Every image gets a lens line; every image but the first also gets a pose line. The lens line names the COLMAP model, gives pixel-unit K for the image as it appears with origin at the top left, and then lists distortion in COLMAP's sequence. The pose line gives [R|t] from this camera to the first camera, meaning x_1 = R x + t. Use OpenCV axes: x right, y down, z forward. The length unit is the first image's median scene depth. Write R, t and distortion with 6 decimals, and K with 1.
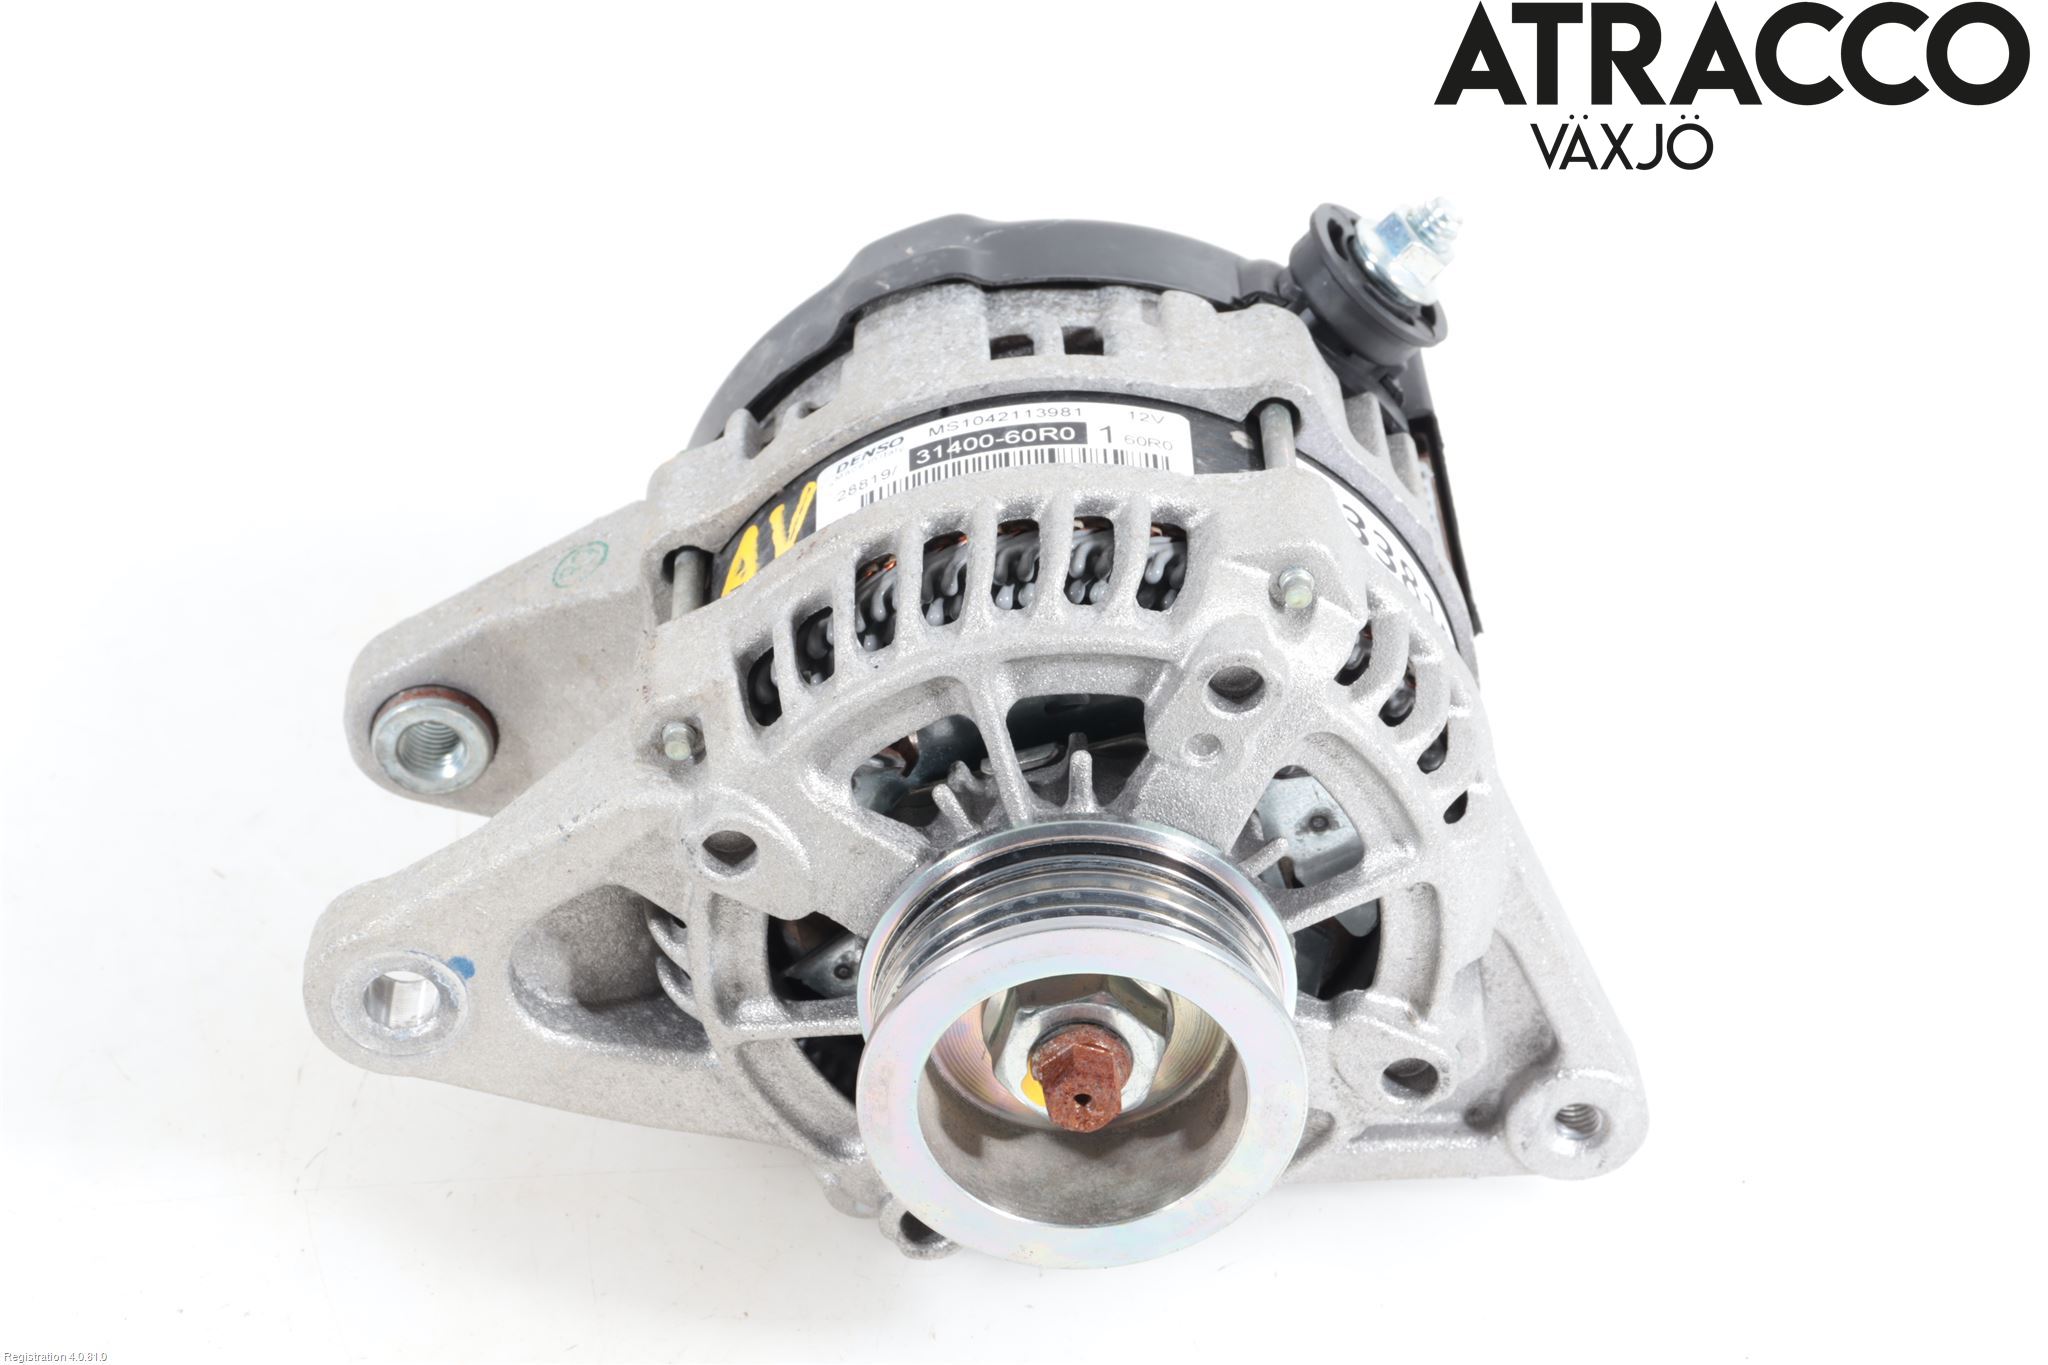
lens RADIAL K [[4230.4, 0, 1024.0], [0, 4230.4, 682.5], [0, 0, 1]] dist [-0.007404, -0.276450]
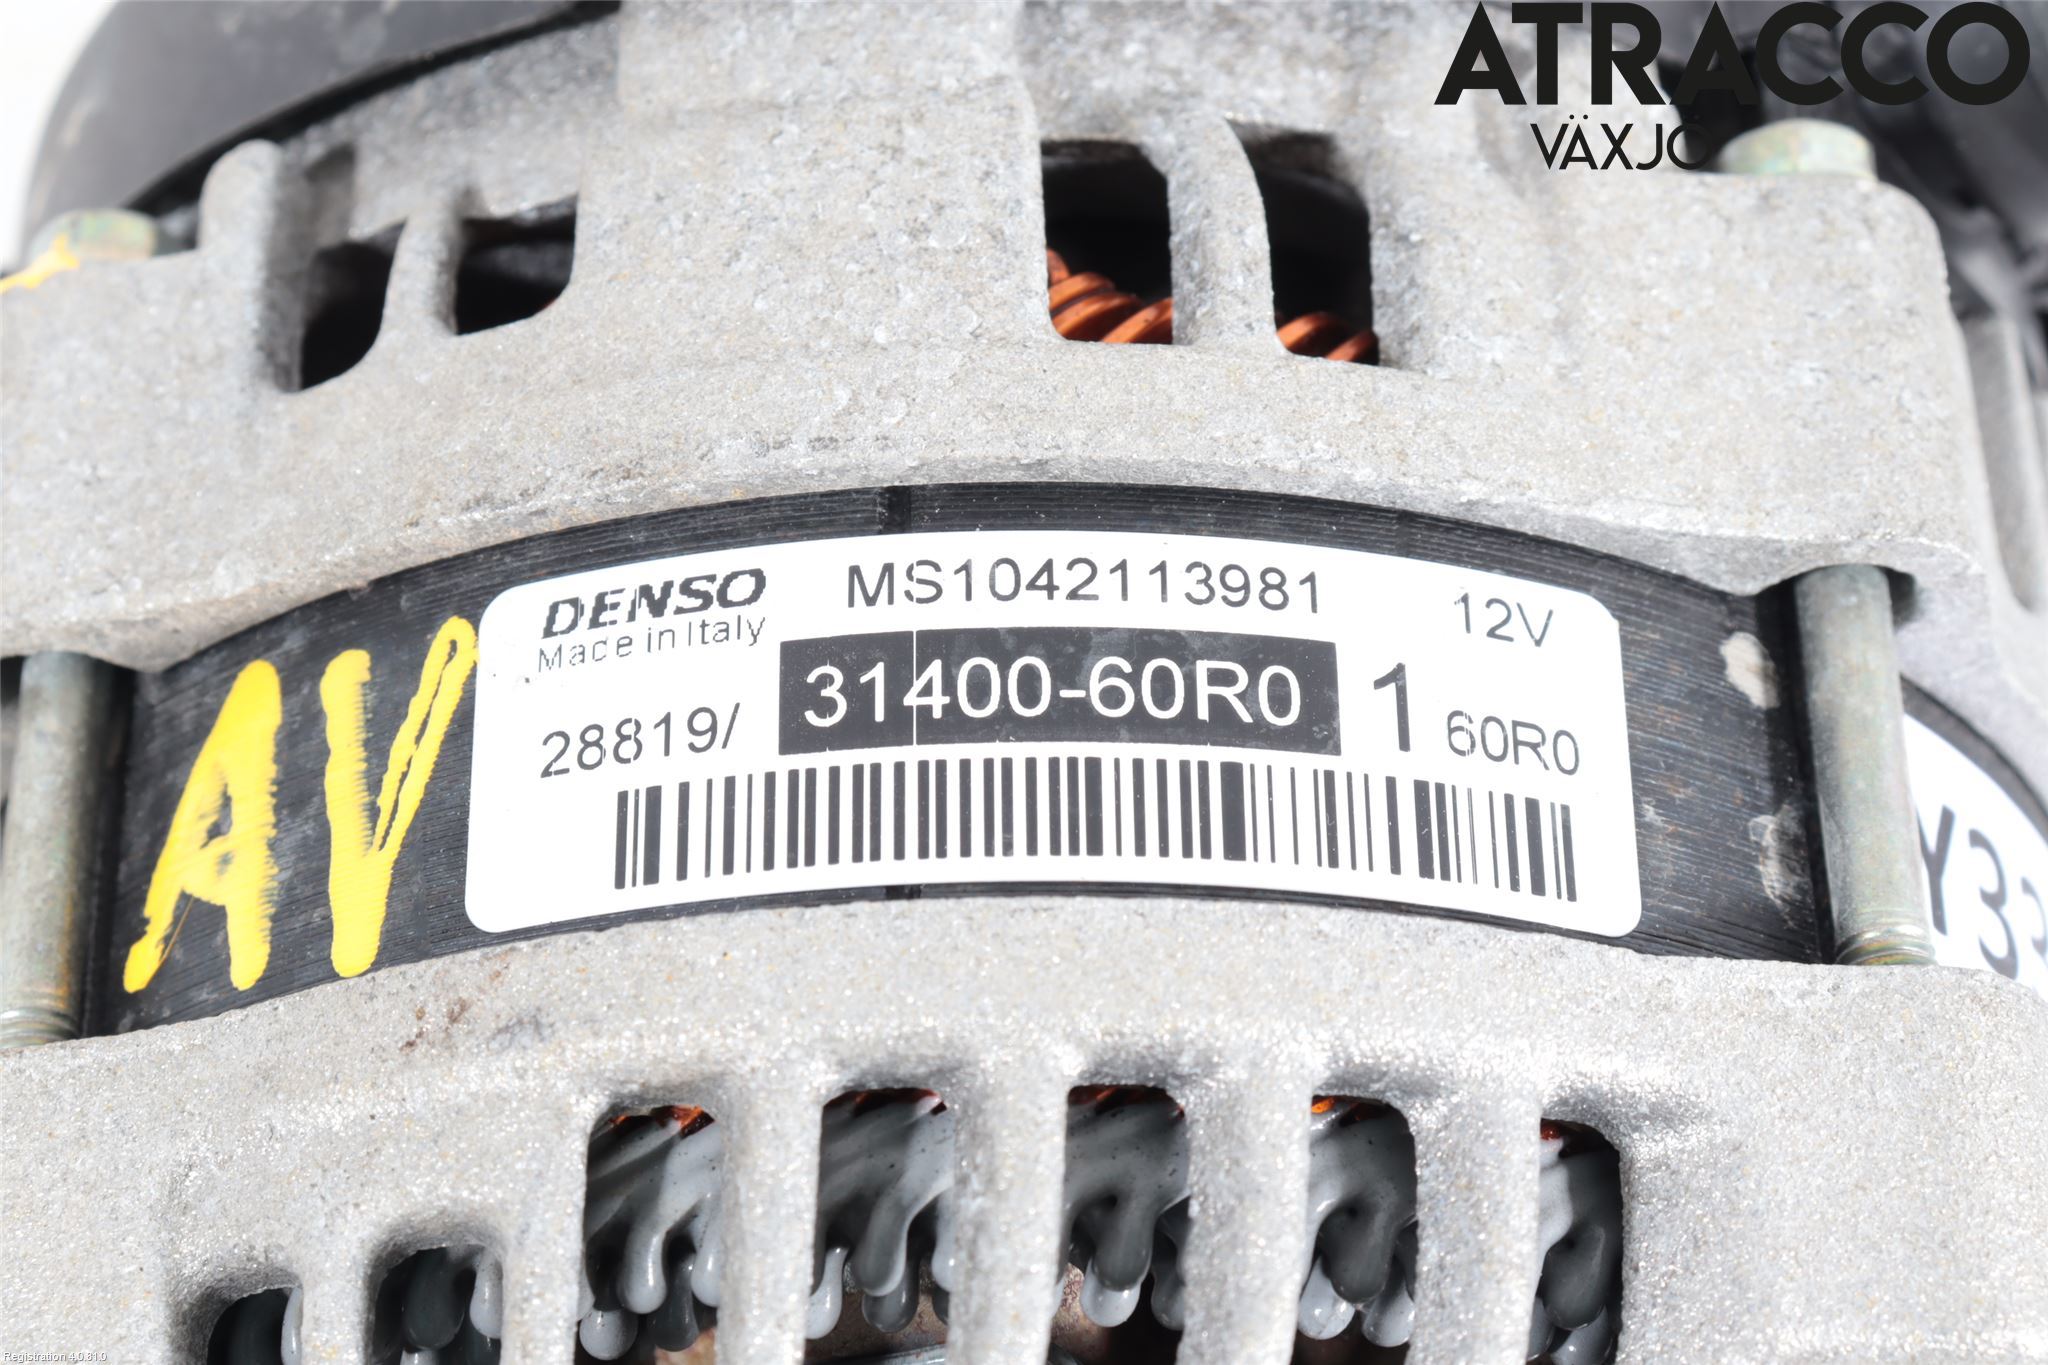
lens RADIAL K [[4230.4, 0, 1024.0], [0, 4230.4, 682.5], [0, 0, 1]] dist [-0.007404, -0.276450]
pose [[0.980918, 0.102470, 0.165227, -0.062235], [-0.163721, 0.893705, 0.417717, -0.190947], [-0.104861, -0.436798, 0.893427, 0.710586]]
